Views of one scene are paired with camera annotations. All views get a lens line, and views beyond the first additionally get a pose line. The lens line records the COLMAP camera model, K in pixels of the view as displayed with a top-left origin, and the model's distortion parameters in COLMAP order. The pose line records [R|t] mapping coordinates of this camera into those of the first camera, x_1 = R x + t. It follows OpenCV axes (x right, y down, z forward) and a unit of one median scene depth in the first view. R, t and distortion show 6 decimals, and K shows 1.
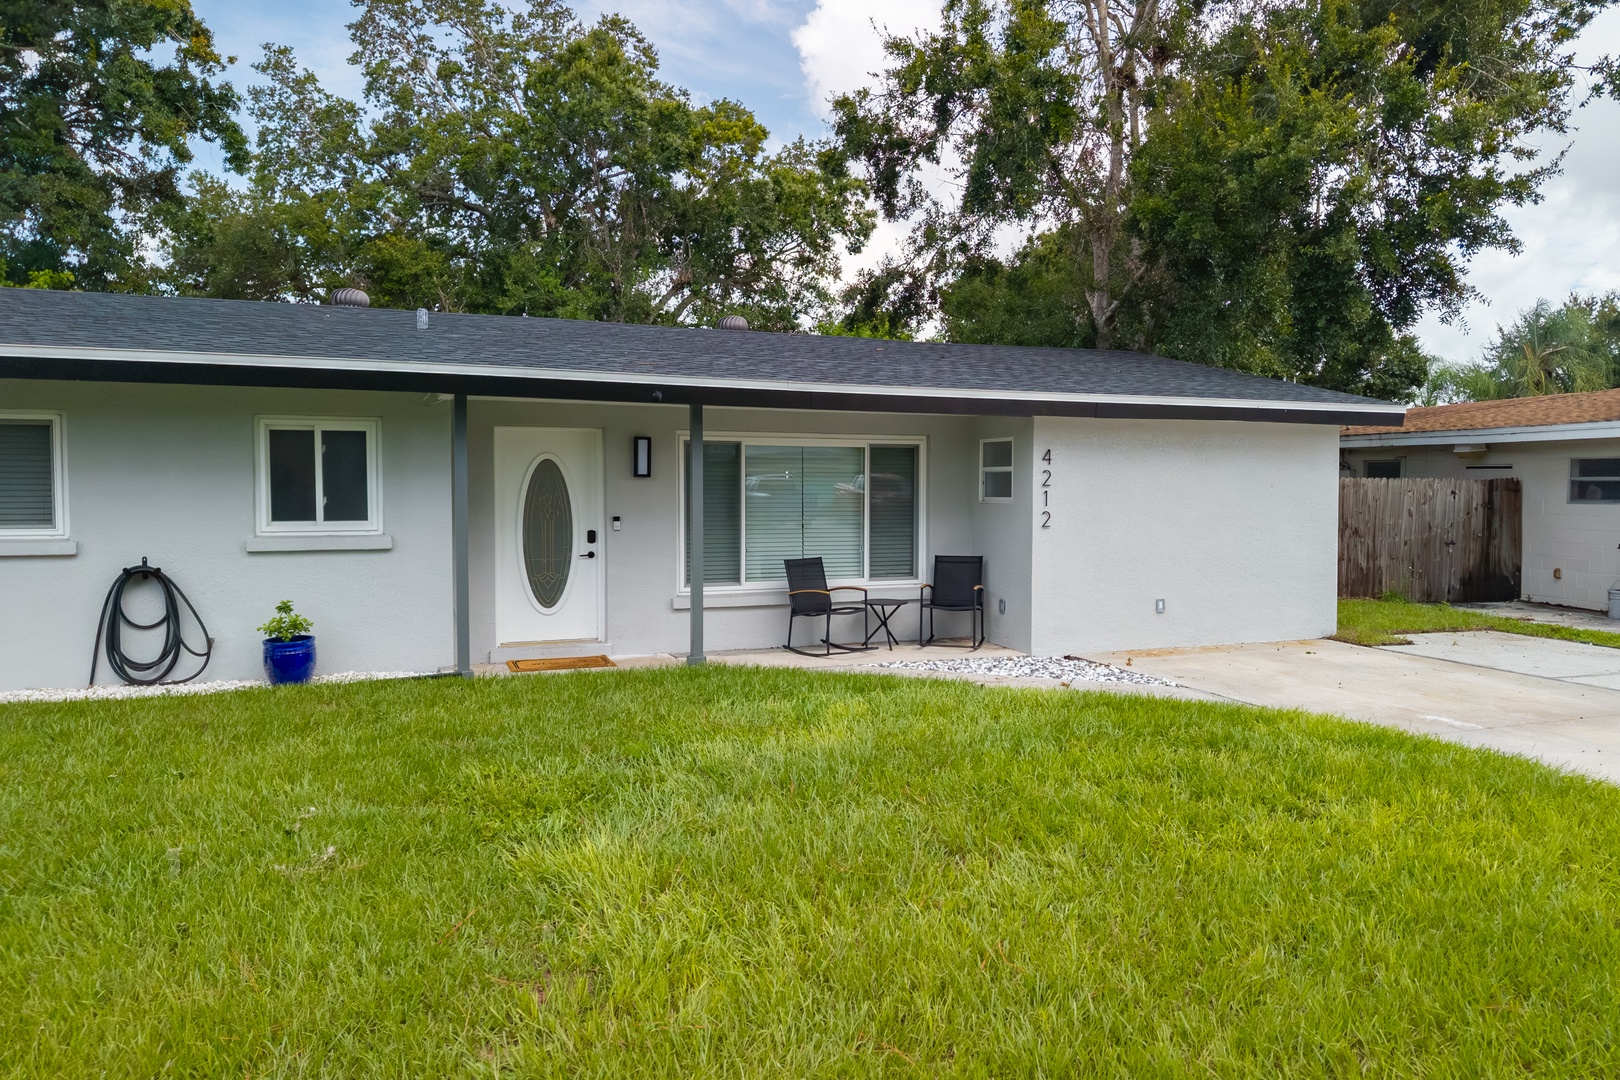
lens RADIAL K [[1149.1, 0, 887.8], [0, 1149.1, 523.8], [0, 0, 1]] dist [0.019932, -0.010802]
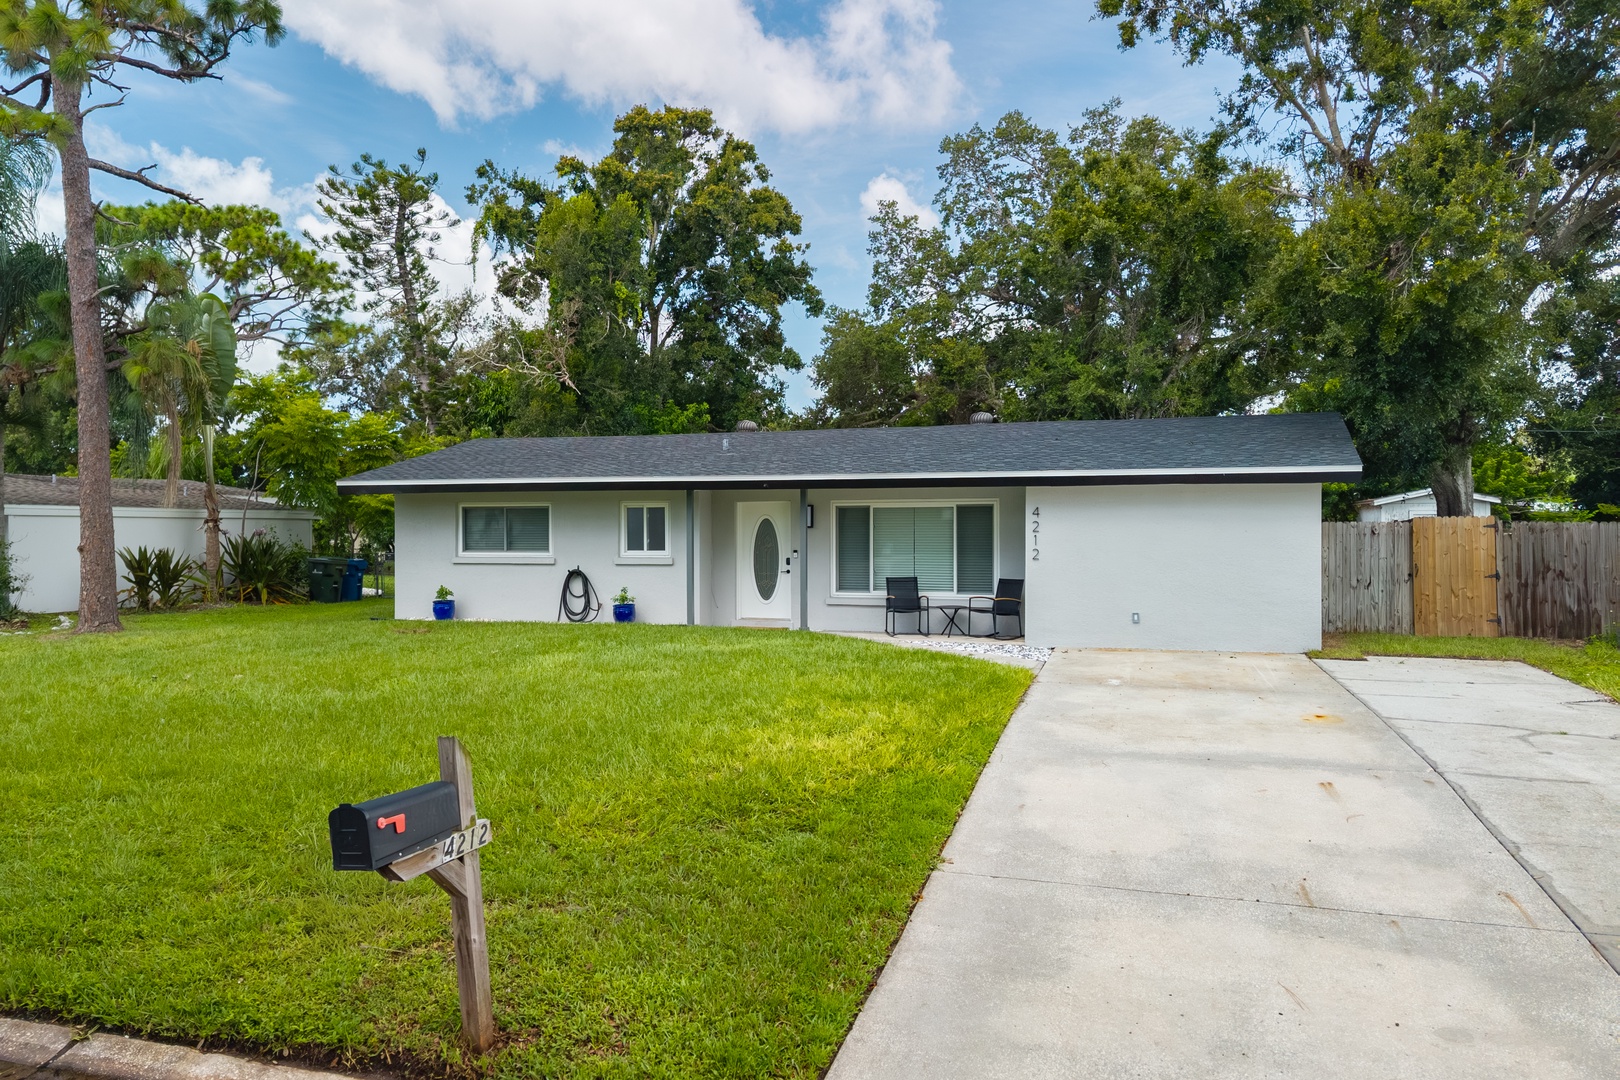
lens RADIAL K [[1245.8, 0, 808.3], [0, 1245.8, 545.7], [0, 0, 1]] dist [0.028319, -0.029836]
pose [[0.773685, 0.000261, -0.633570, 0.575954], [-0.017408, 0.999631, -0.020846, 0.015115], [0.633331, 0.027157, 0.773404, -0.273452]]
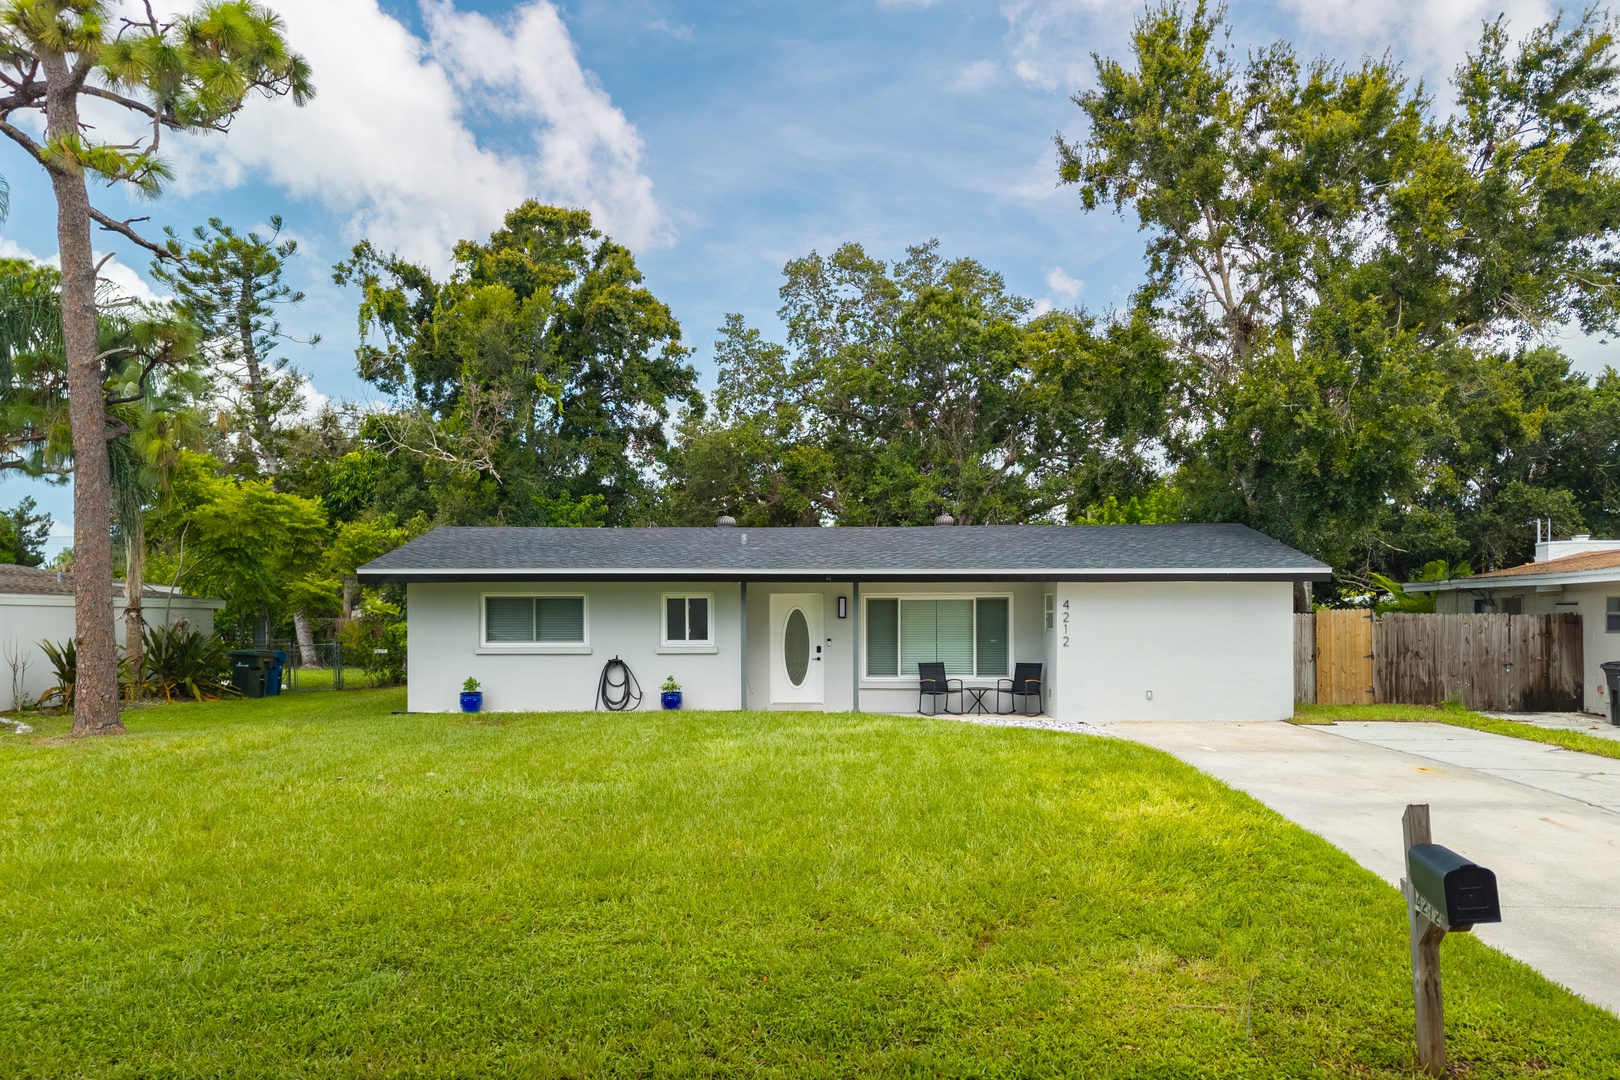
lens RADIAL K [[1149.1, 0, 895.8], [0, 1149.1, 631.5], [0, 0, 1]] dist [0.019932, -0.010802]
pose [[0.930503, -0.003892, -0.366264, 0.326931], [-0.006324, 0.999624, -0.026687, 0.018287], [0.366230, 0.027149, 0.930128, -0.424517]]
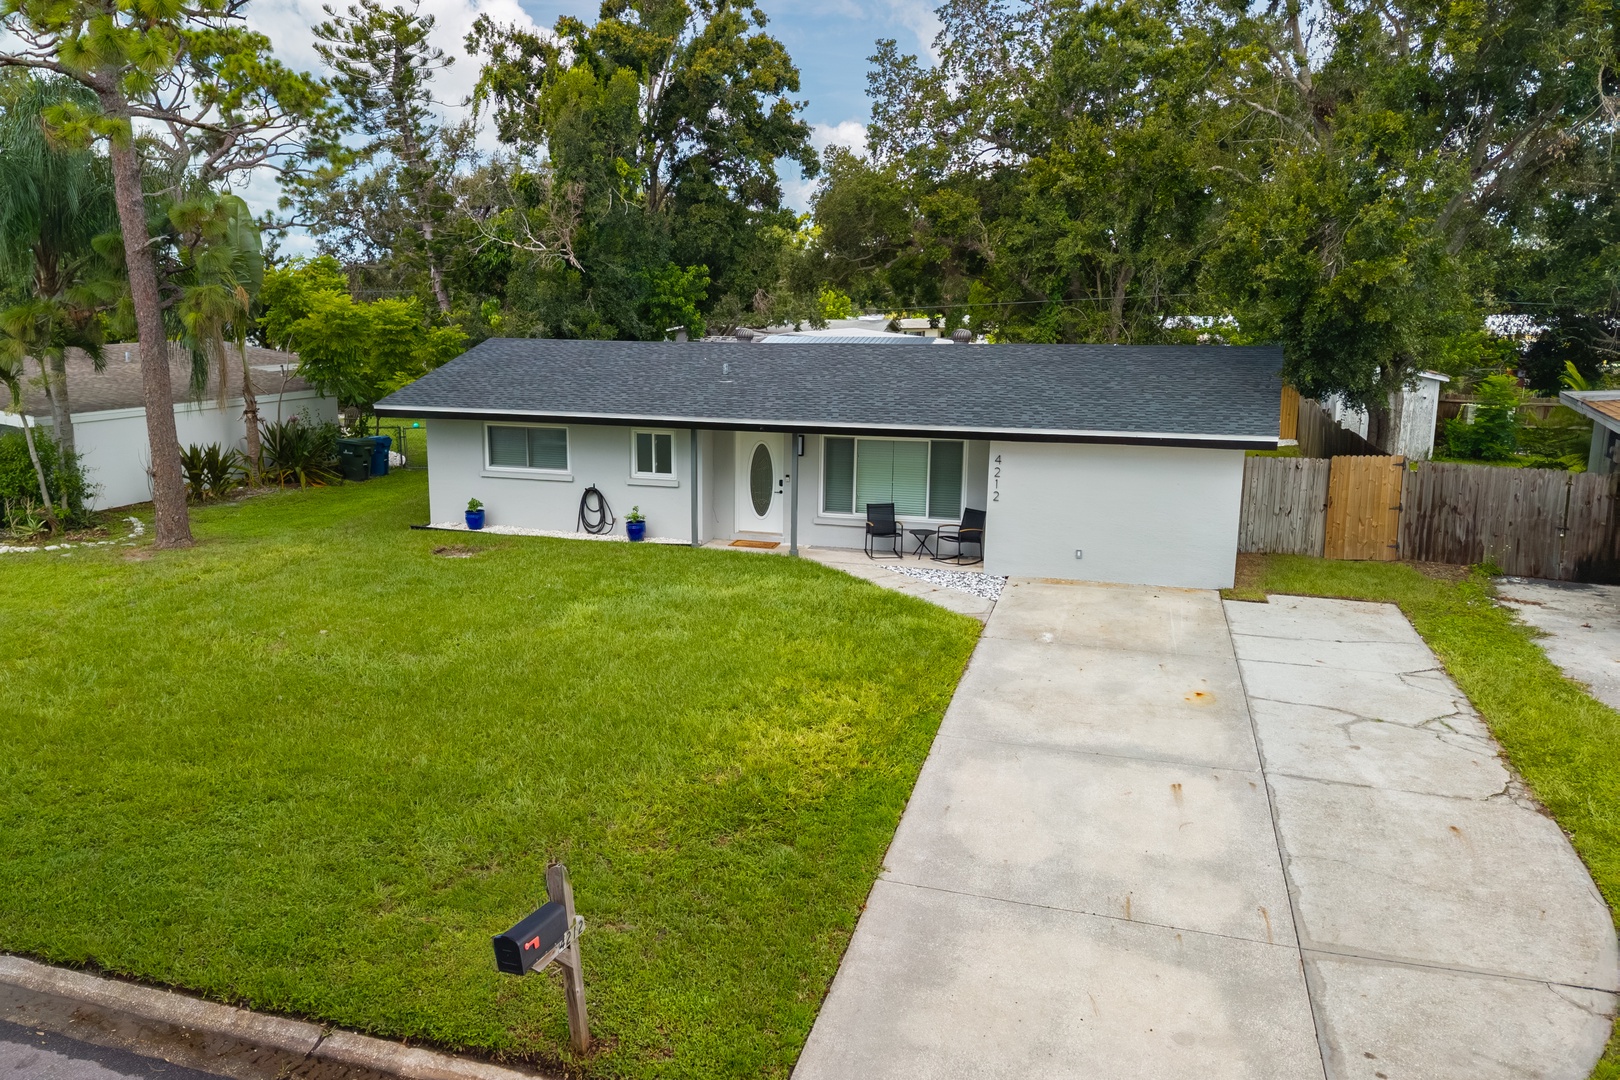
lens RADIAL K [[1245.8, 0, 823.5], [0, 1245.8, 552.5], [0, 0, 1]] dist [0.028319, -0.029836]
pose [[0.782587, 0.126050, -0.609647, 0.664619], [-0.032707, 0.986260, 0.161932, -0.130711], [0.621682, -0.106786, 0.775956, -0.378594]]
